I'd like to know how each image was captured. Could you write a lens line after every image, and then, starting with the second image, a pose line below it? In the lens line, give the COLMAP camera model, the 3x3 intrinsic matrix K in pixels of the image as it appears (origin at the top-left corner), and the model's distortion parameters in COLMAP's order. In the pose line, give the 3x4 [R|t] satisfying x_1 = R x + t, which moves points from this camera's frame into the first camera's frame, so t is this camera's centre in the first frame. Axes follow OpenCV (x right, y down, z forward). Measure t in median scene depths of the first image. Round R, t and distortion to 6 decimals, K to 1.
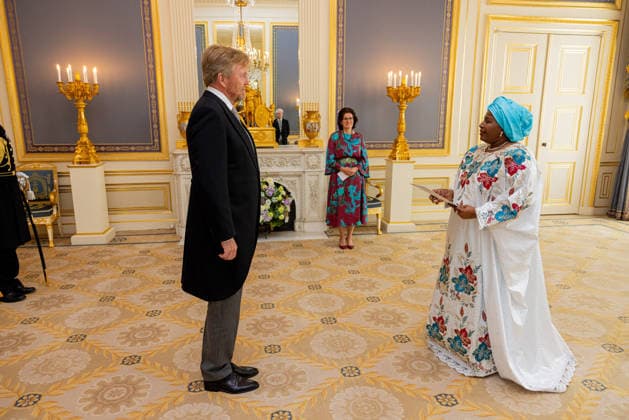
lens RADIAL K [[415.8, 0, 312.9], [0, 415.8, 210.7], [0, 0, 1]] dist [0.000170, 0.001578]
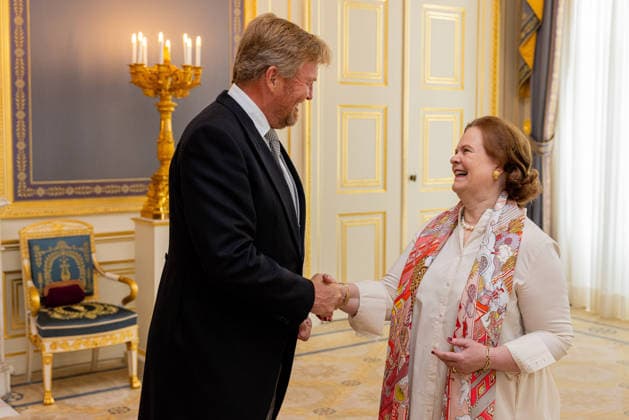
lens RADIAL K [[849.0, 0, 314.7], [0, 849.0, 206.6], [0, 0, 1]] dist [0.007469, 0.027881]
pose [[0.890246, -0.037352, 0.453946, -0.074917], [0.089620, 0.991514, -0.094172, -0.031611], [-0.446576, 0.124519, 0.886039, 0.085151]]
